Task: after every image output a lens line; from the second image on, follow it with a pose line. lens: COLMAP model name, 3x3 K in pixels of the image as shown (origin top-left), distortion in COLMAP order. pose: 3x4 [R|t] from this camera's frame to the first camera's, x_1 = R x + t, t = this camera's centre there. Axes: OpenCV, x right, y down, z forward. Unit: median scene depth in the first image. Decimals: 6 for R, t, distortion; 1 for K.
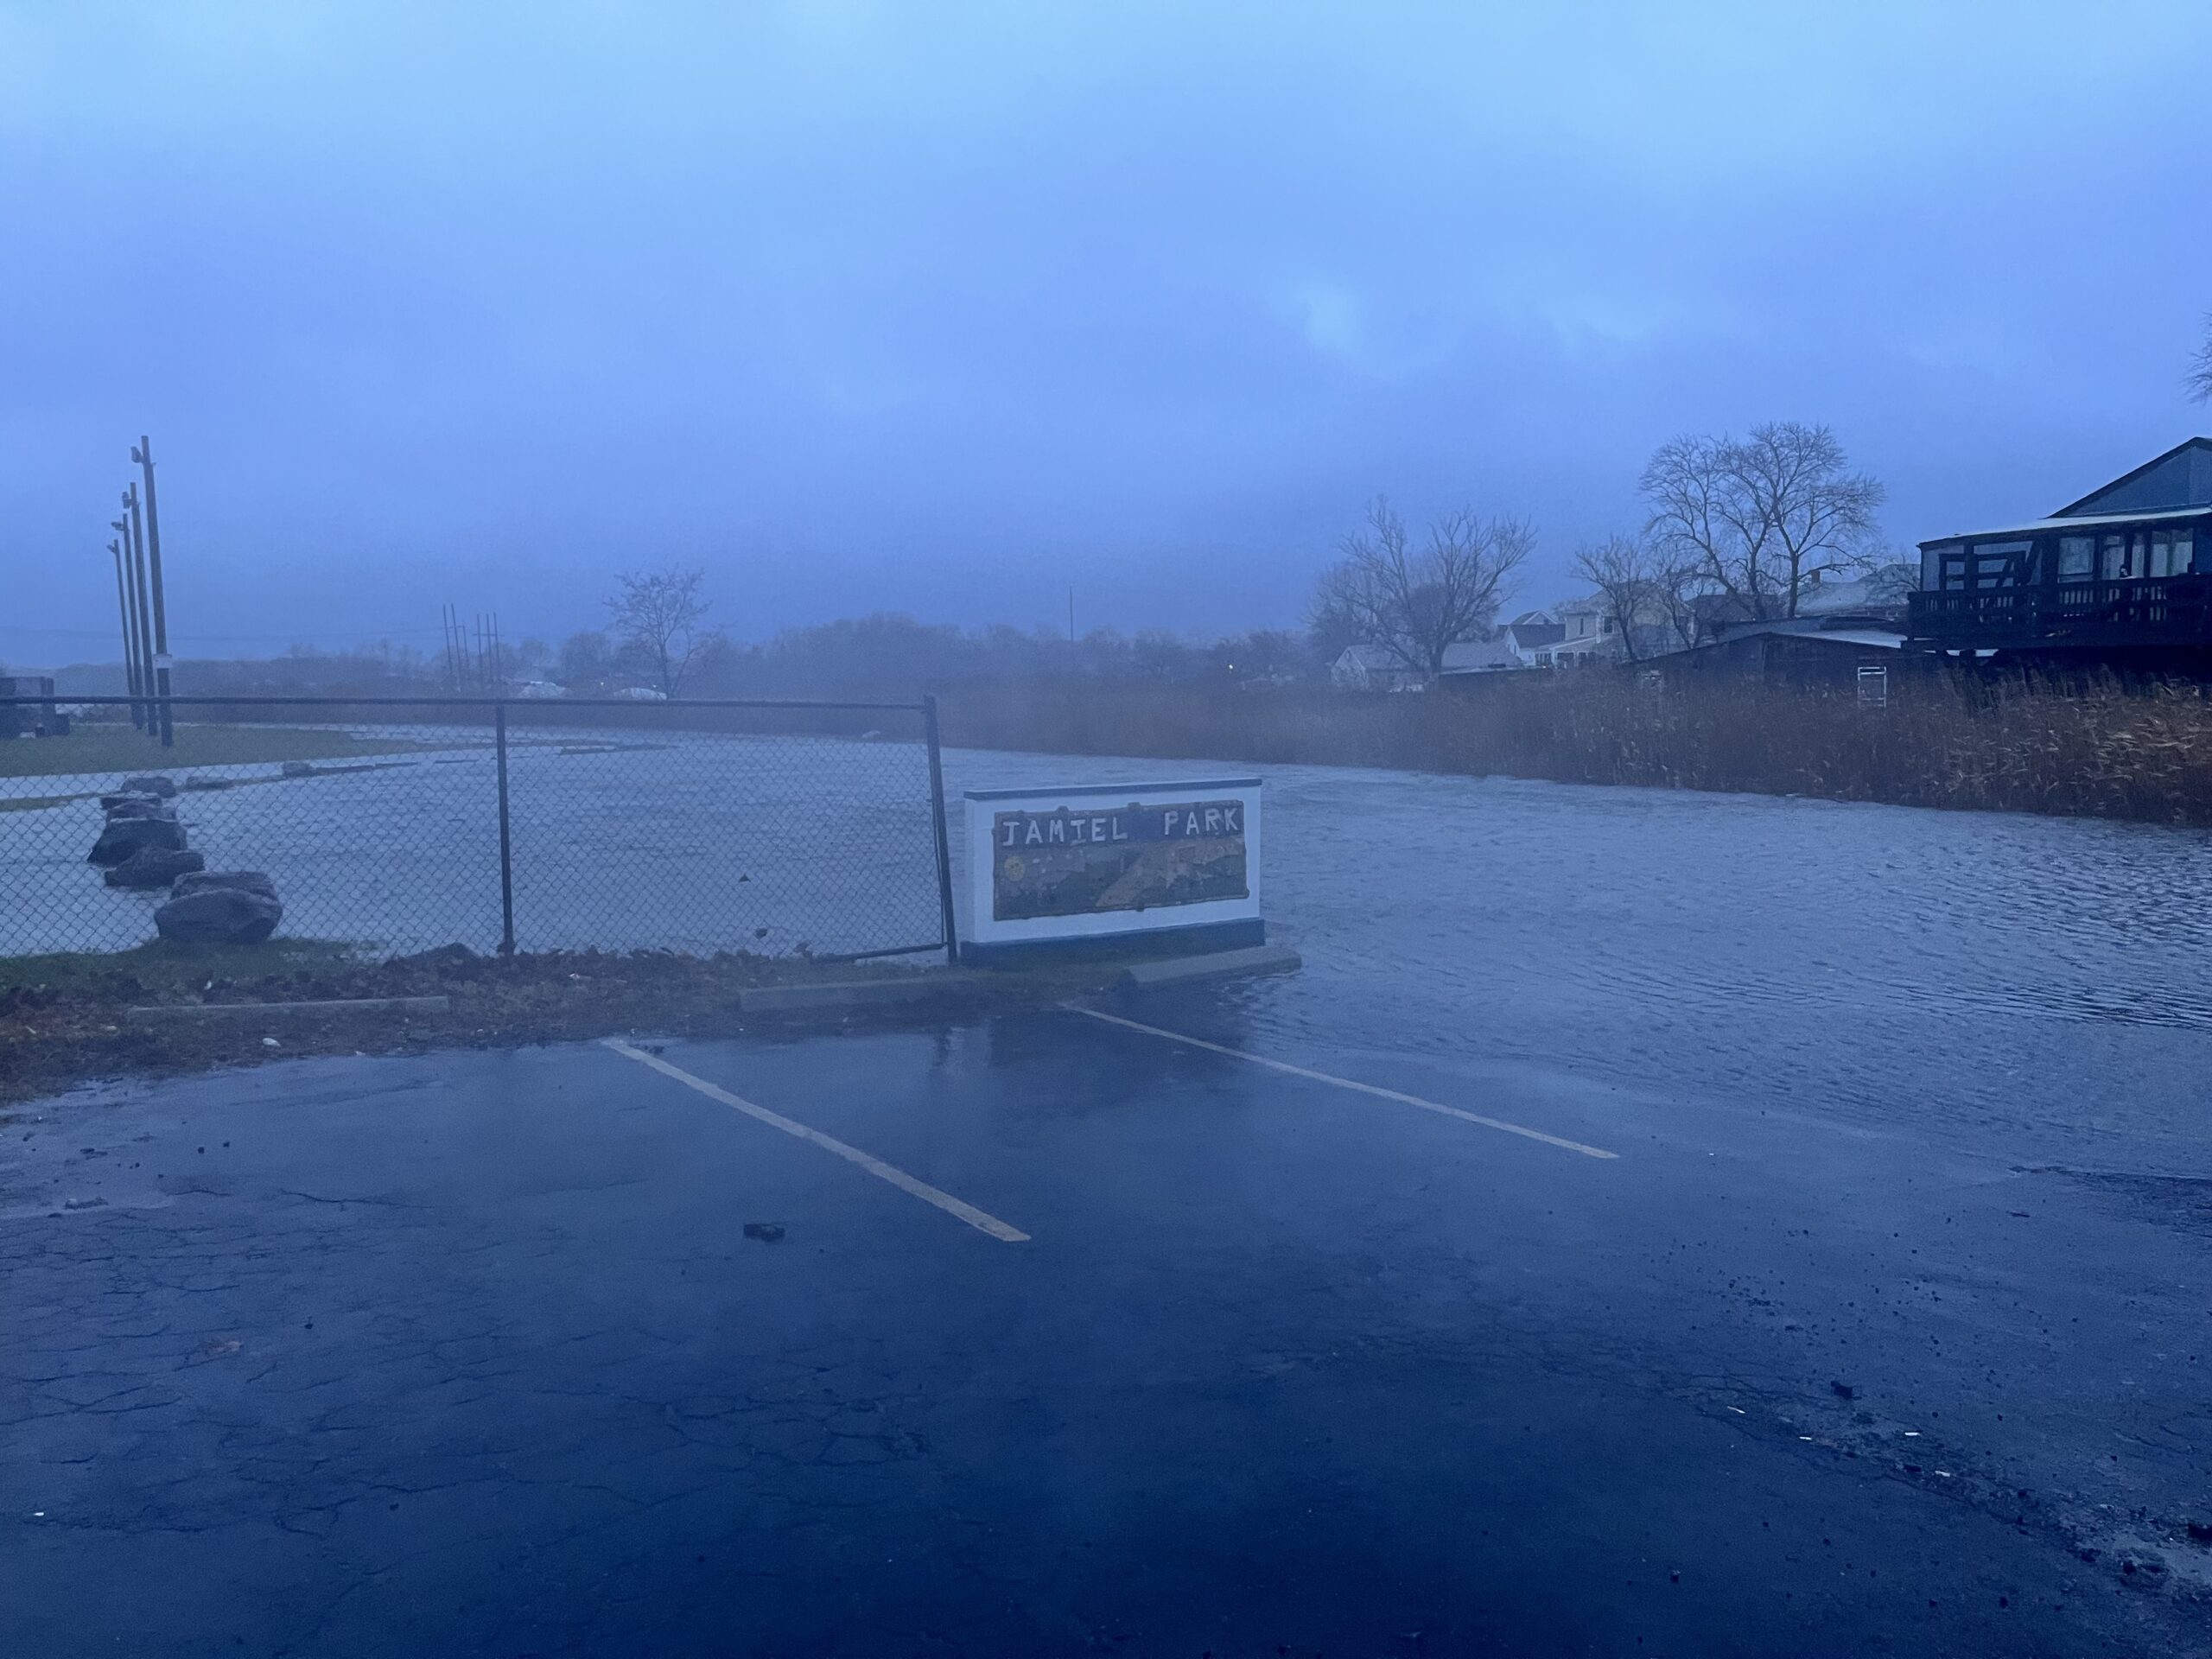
lens RADIAL K [[1734.9, 0, 1122.1], [0, 1734.9, 864.7], [0, 0, 1]] dist [0.076203, -0.098904]
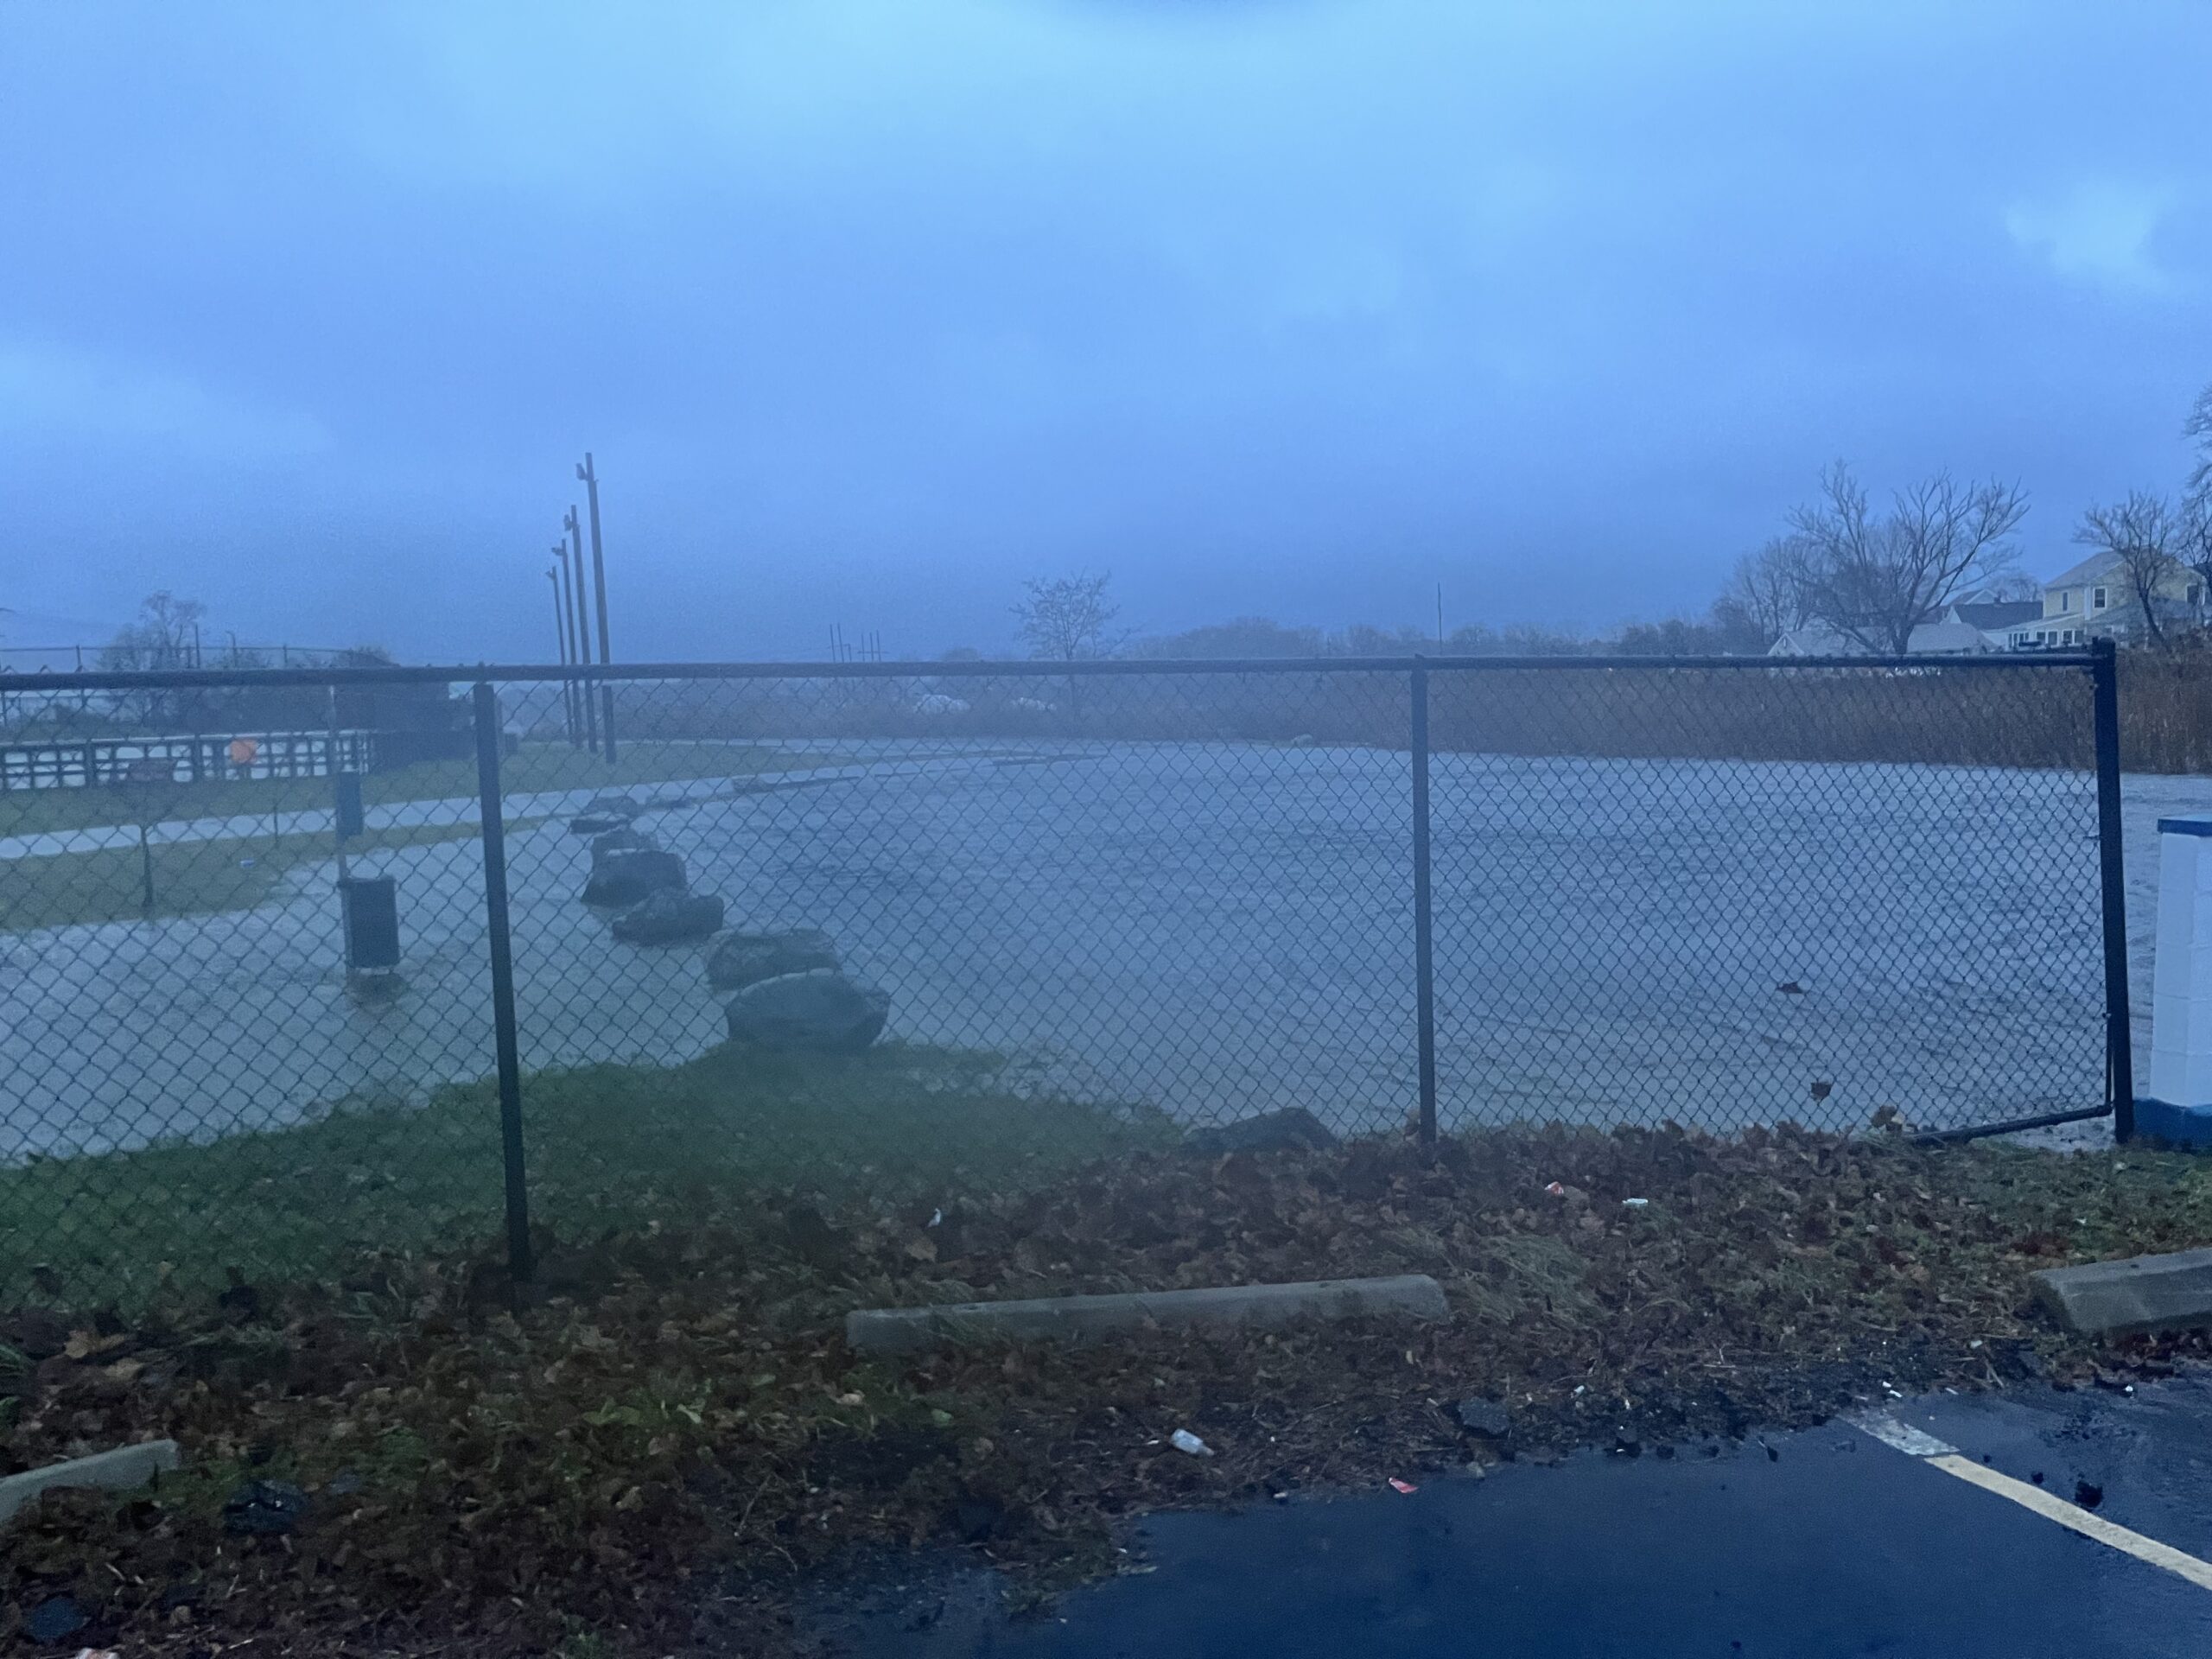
lens RADIAL K [[1726.0, 0, 1146.8], [0, 1726.0, 888.9], [0, 0, 1]] dist [0.063268, -0.001183]
pose [[0.982526, -0.001255, -0.186121, -0.088099], [0.003391, 0.999932, 0.011160, -0.008418], [0.186094, -0.011596, 0.982463, 0.122425]]
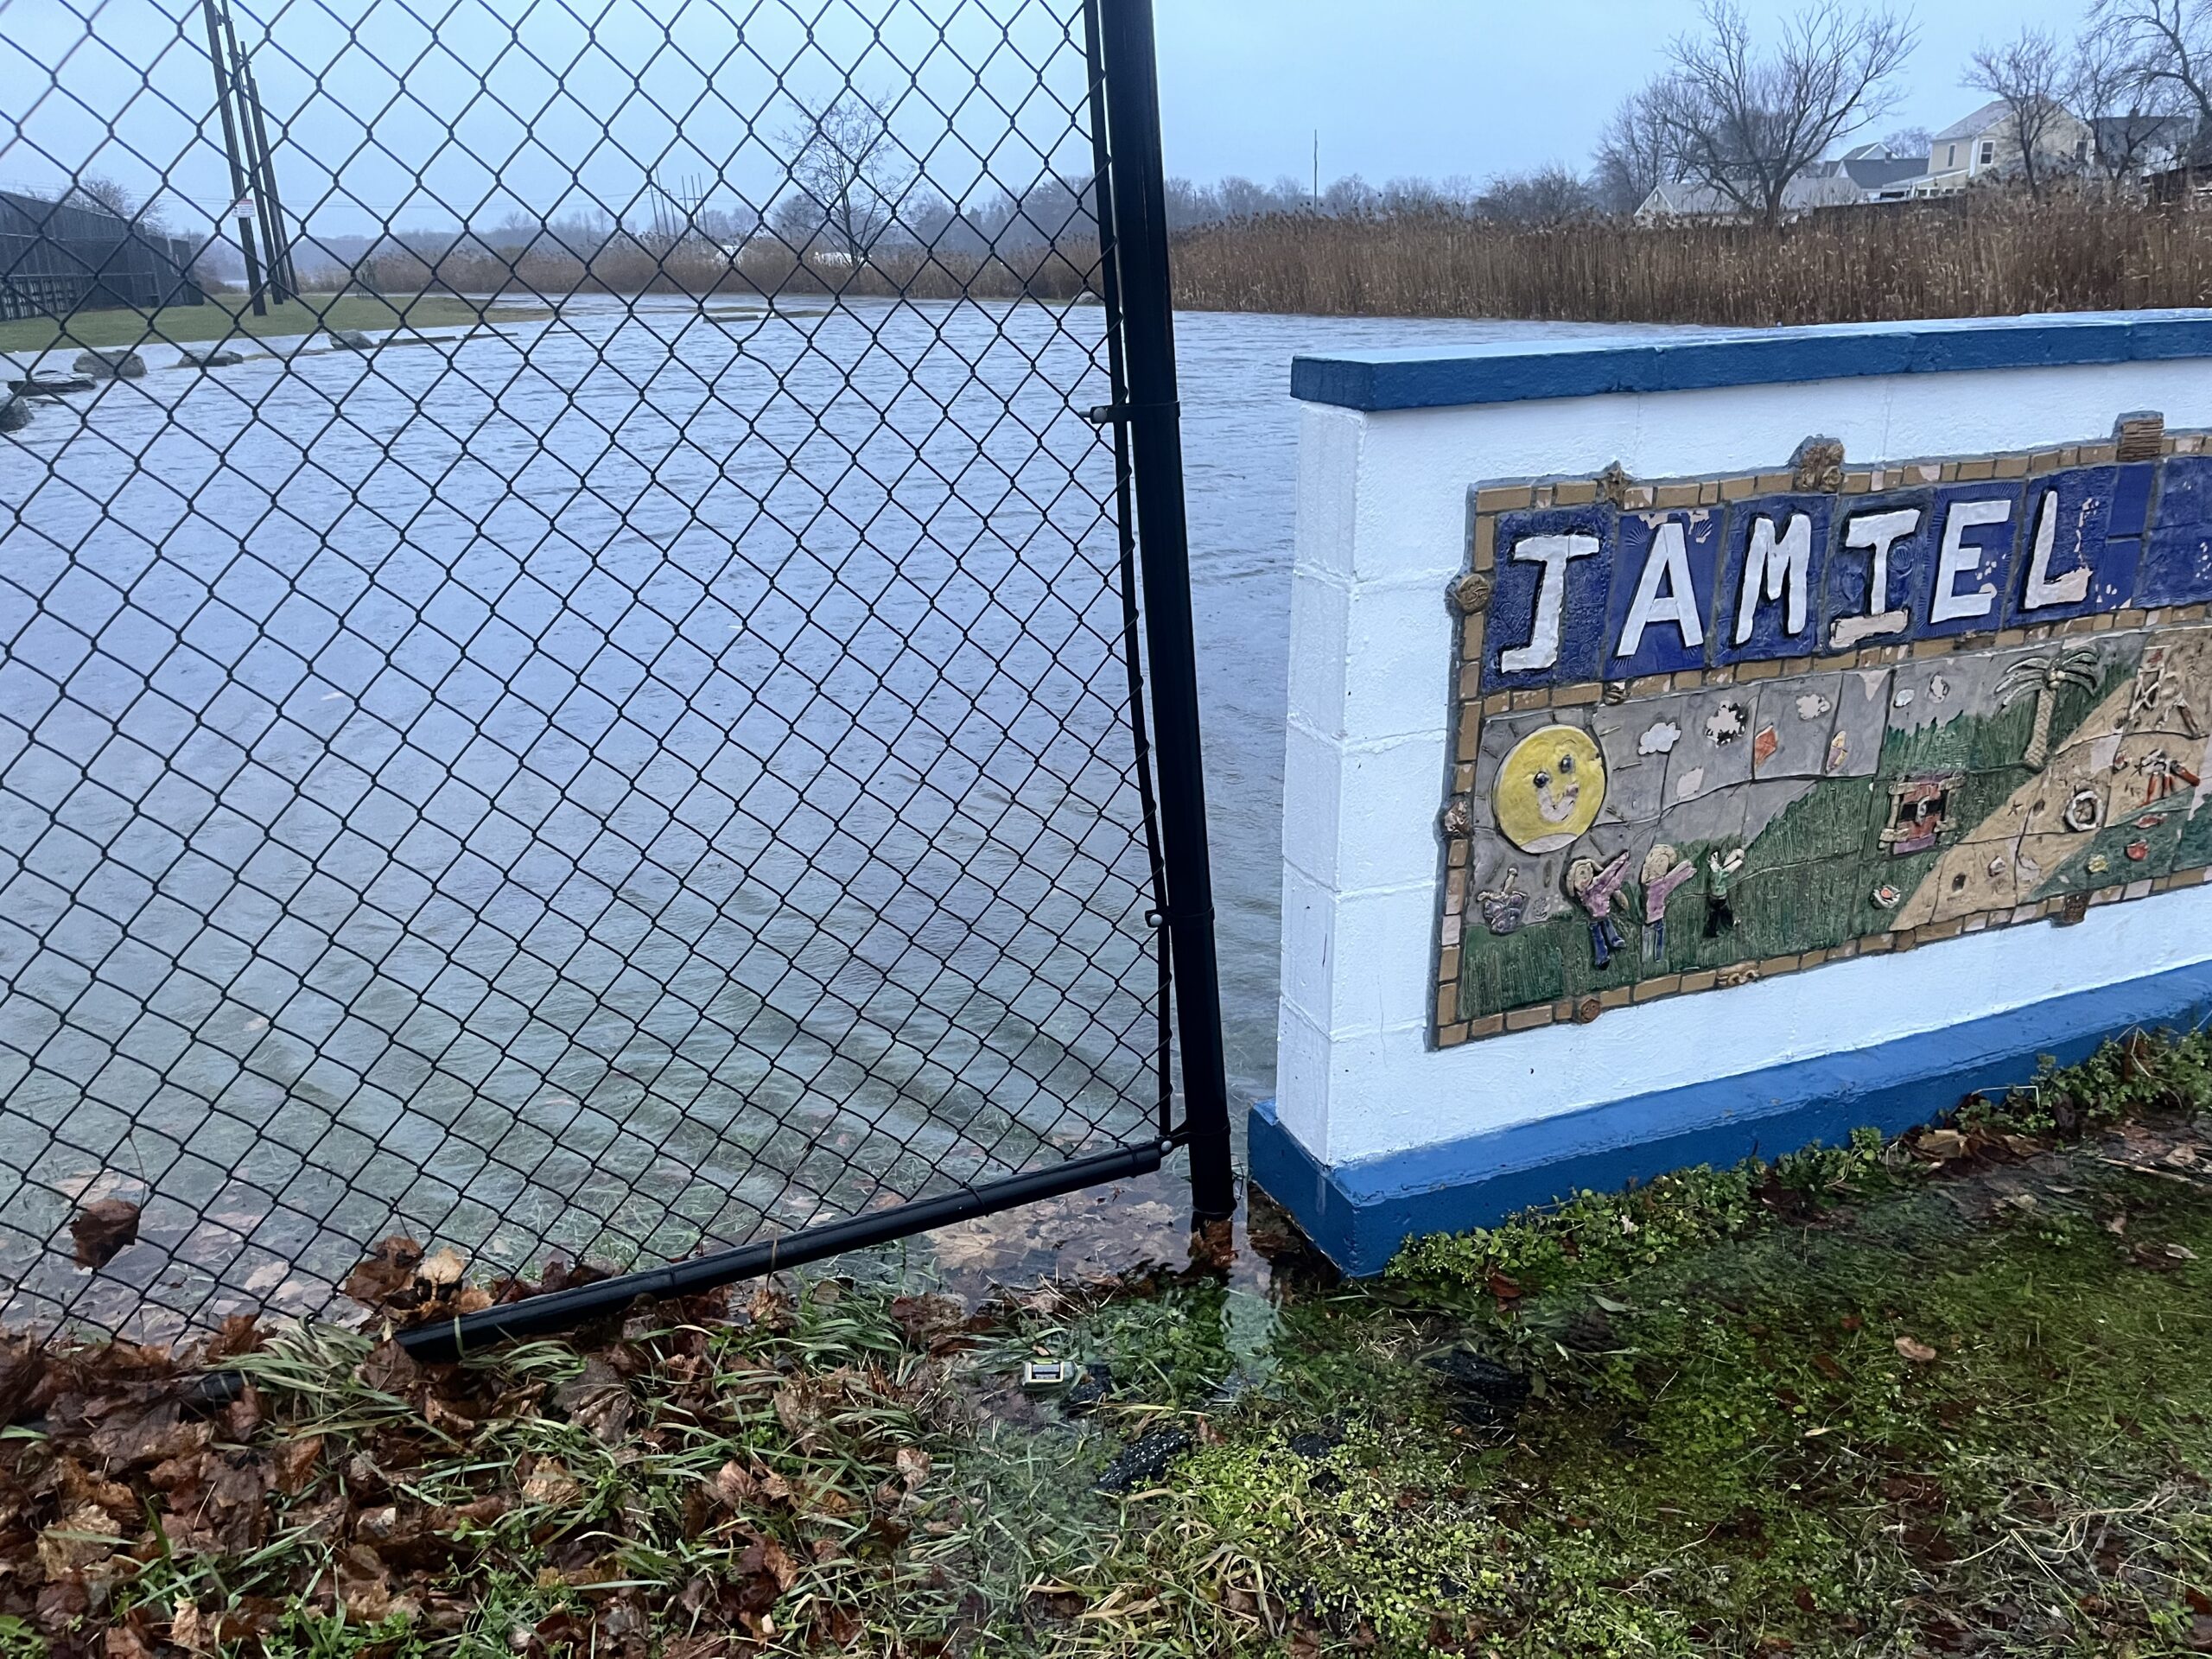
lens RADIAL K [[1734.9, 0, 1122.1], [0, 1734.9, 864.7], [0, 0, 1]] dist [0.076203, -0.098904]
pose [[0.991510, 0.032798, -0.125824, -0.025059], [-0.002789, 0.972806, 0.231603, -0.009910], [0.129998, -0.229286, 0.964639, 0.242309]]
